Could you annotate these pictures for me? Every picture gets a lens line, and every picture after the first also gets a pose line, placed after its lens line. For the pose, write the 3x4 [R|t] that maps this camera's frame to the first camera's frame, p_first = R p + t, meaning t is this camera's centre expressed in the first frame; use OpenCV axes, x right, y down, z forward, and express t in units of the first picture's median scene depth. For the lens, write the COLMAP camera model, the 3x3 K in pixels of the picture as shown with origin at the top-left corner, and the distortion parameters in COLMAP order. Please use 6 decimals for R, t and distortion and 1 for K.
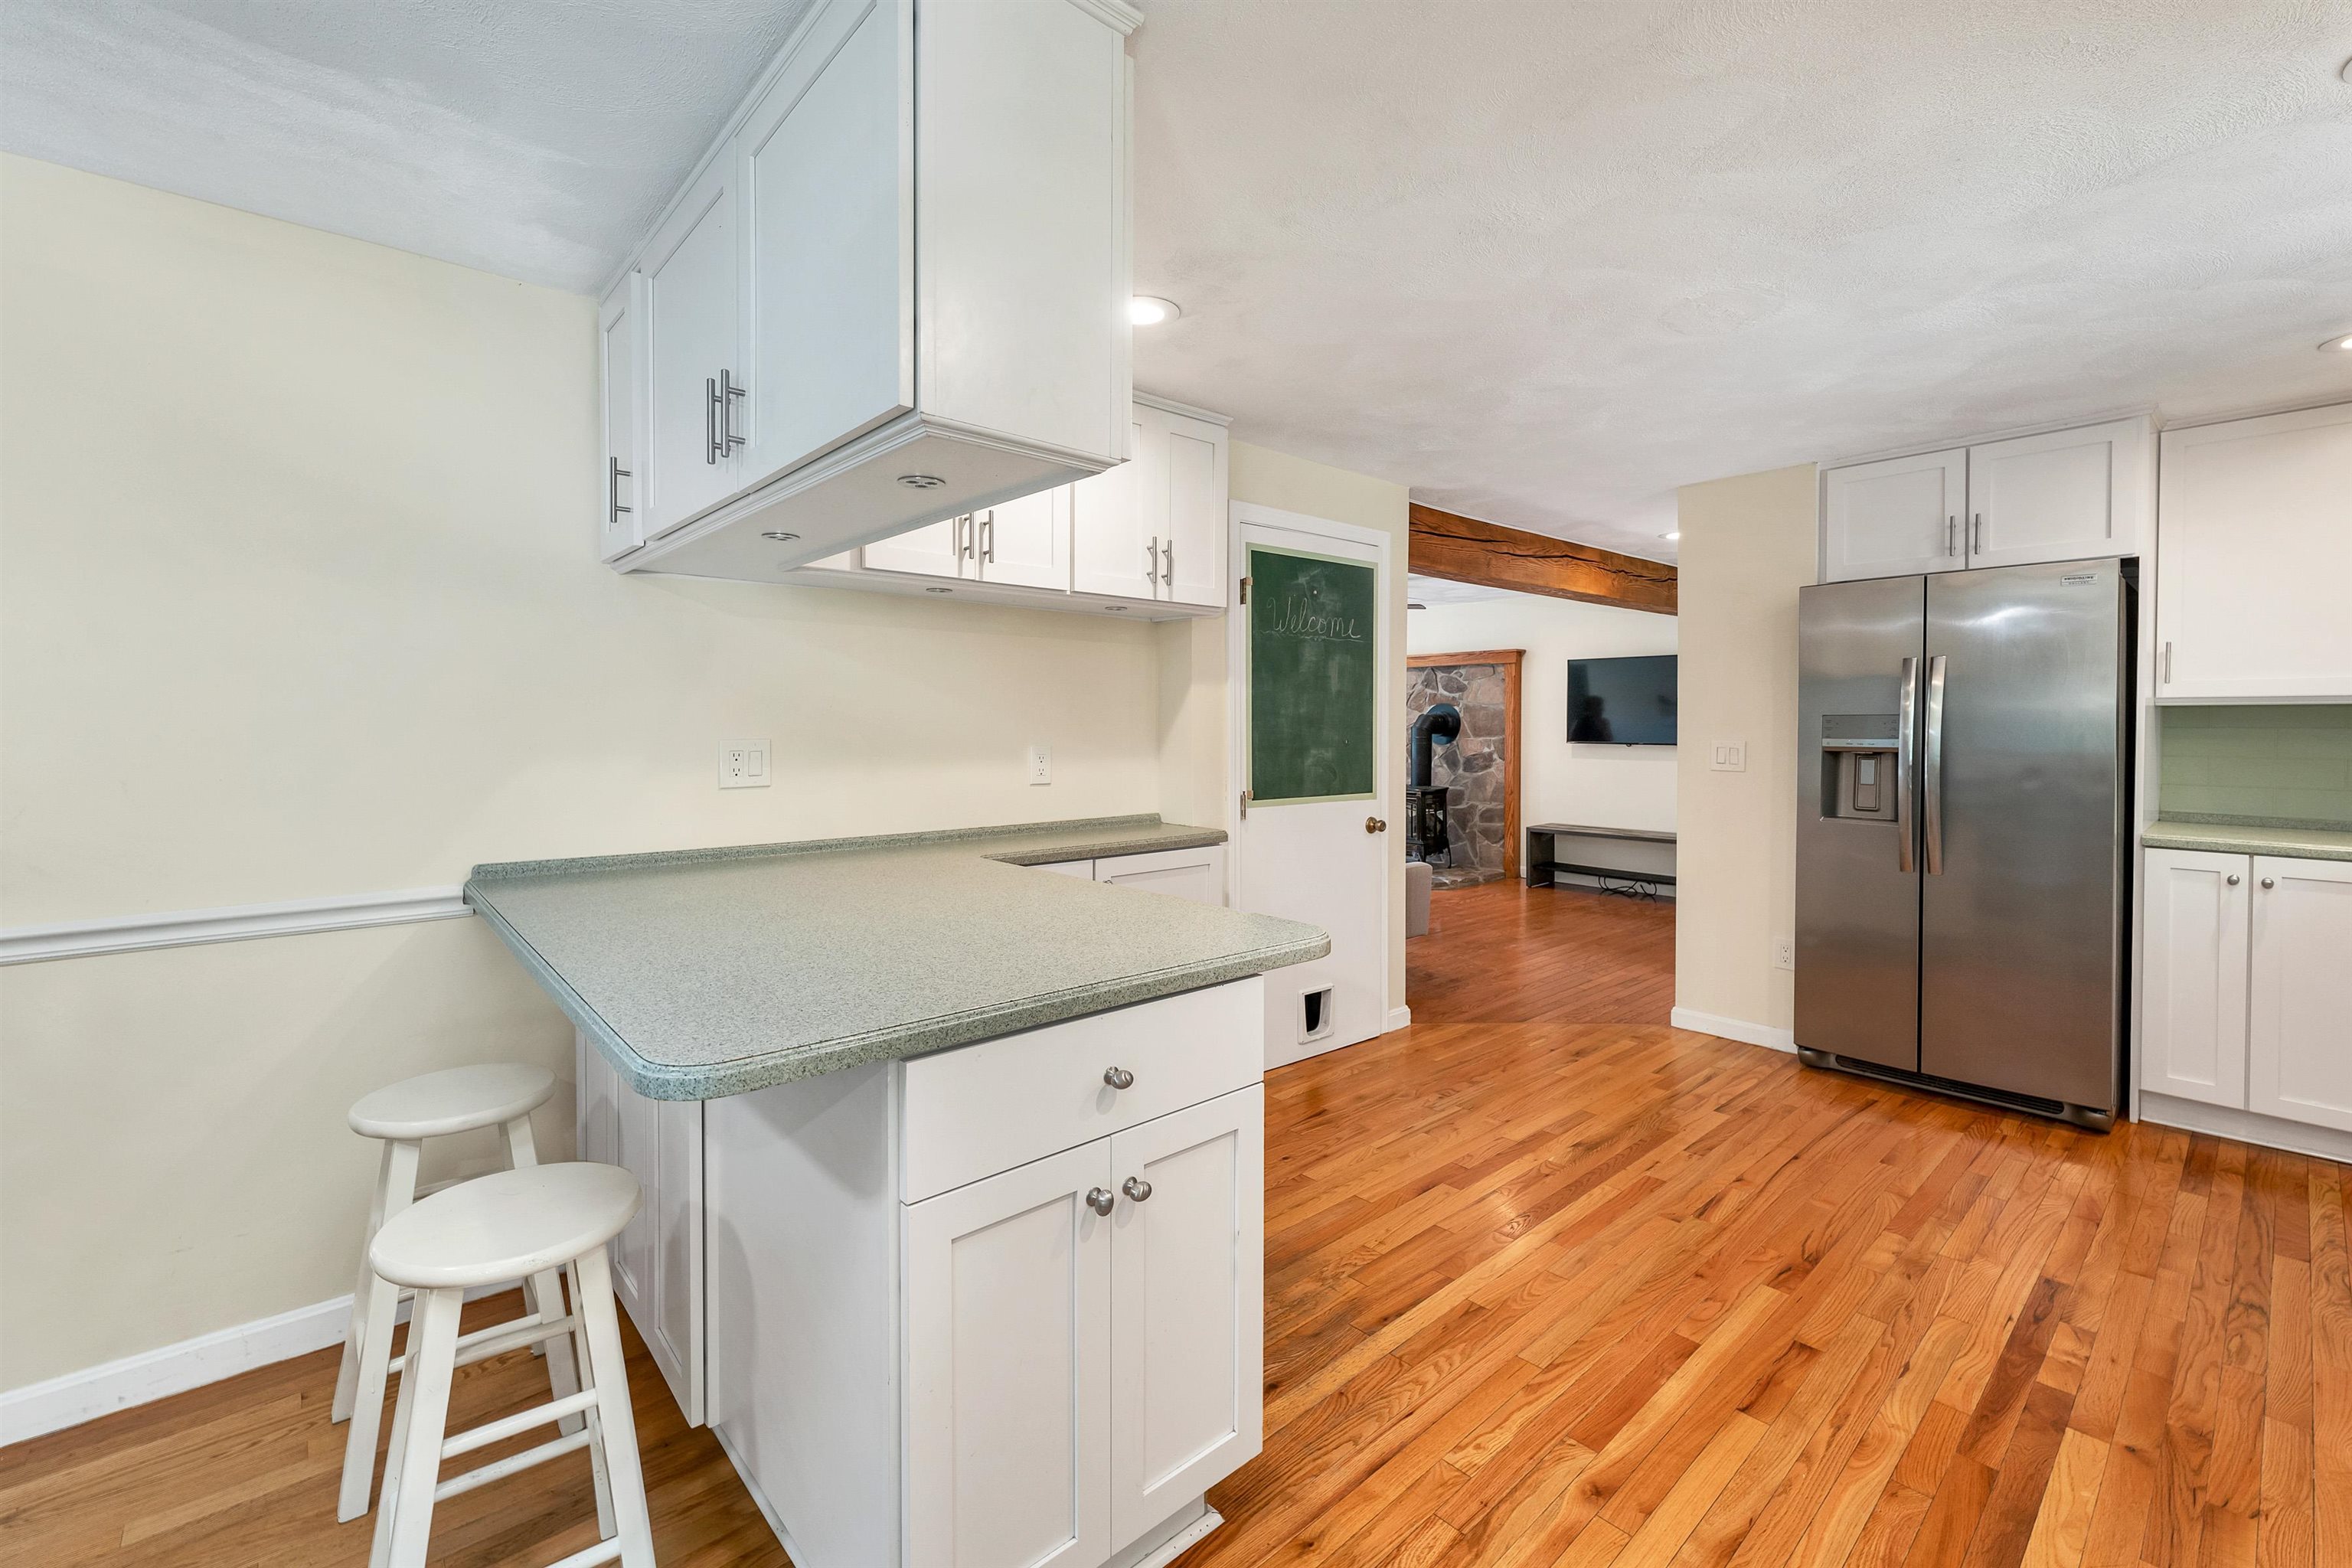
lens RADIAL K [[999.2, 0, 1116.7], [0, 999.2, 742.9], [0, 0, 1]] dist [0.002292, -0.001422]
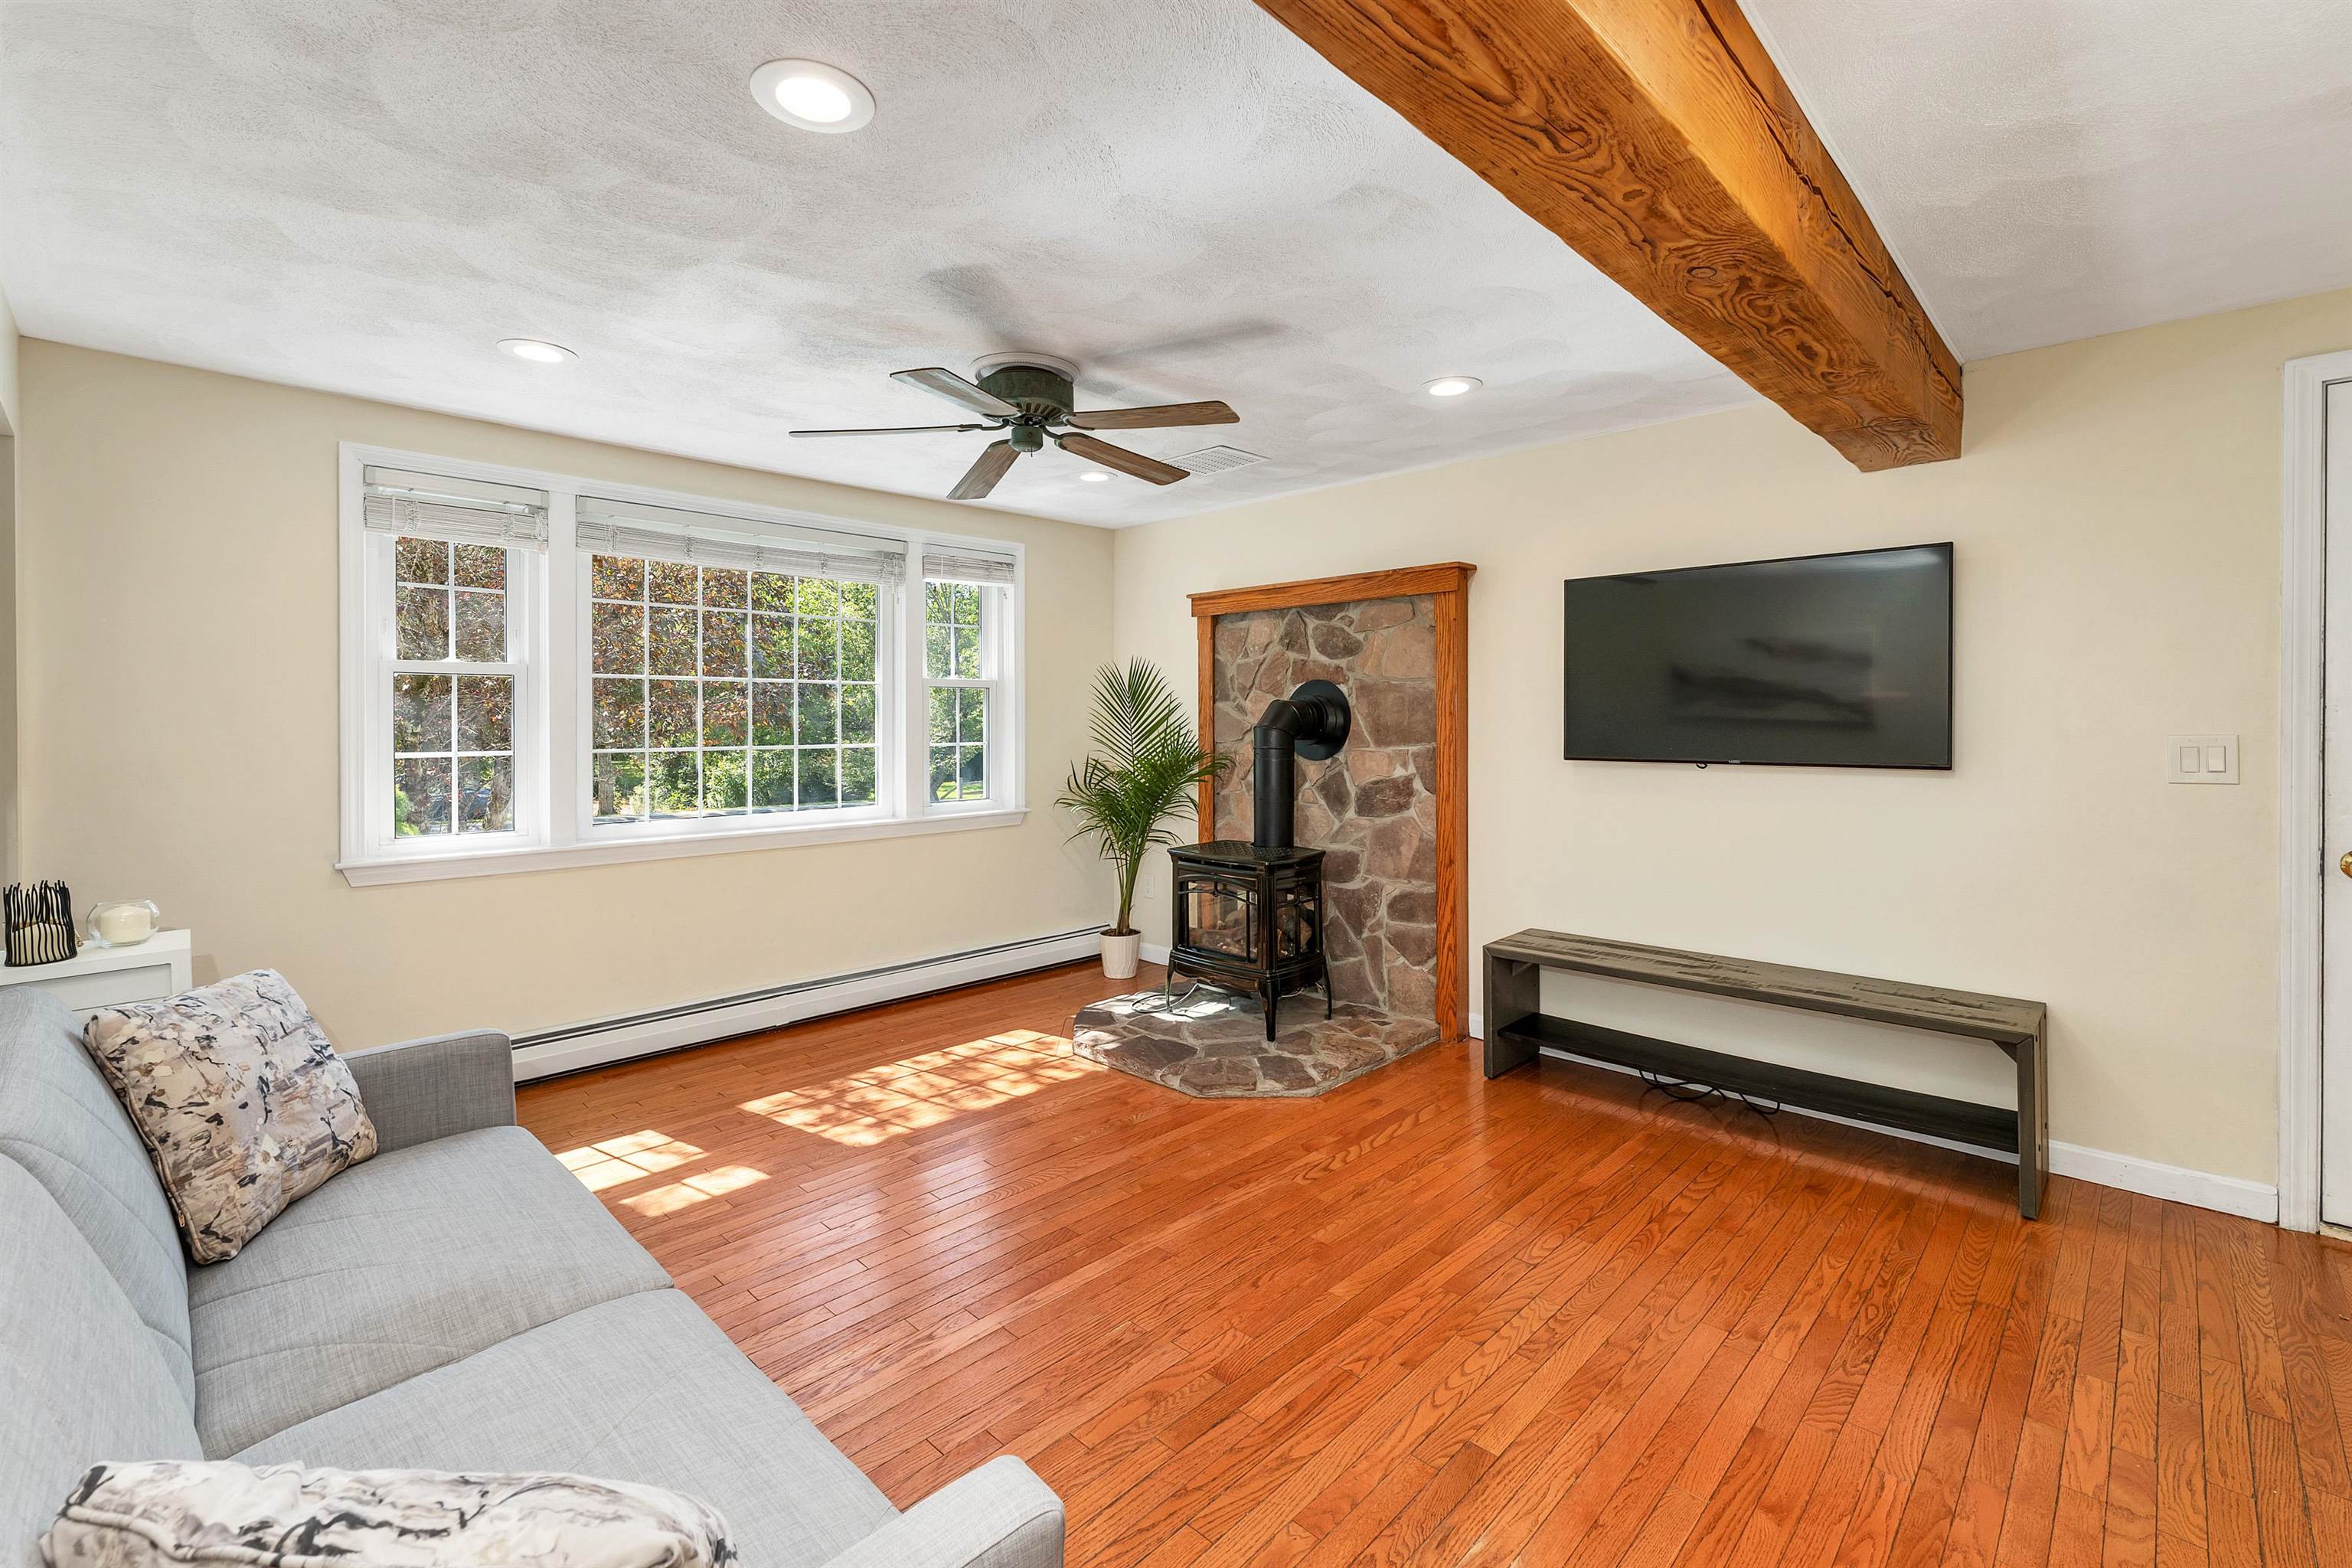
lens RADIAL K [[1081.3, 0, 1175.6], [0, 1081.3, 727.7], [0, 0, 1]] dist [-0.001365, -0.001732]
pose [[0.991803, -0.004174, 0.127712, 0.209560], [0.005846, 0.999902, -0.012723, -0.009470], [-0.127646, 0.013366, 0.991730, 0.528838]]
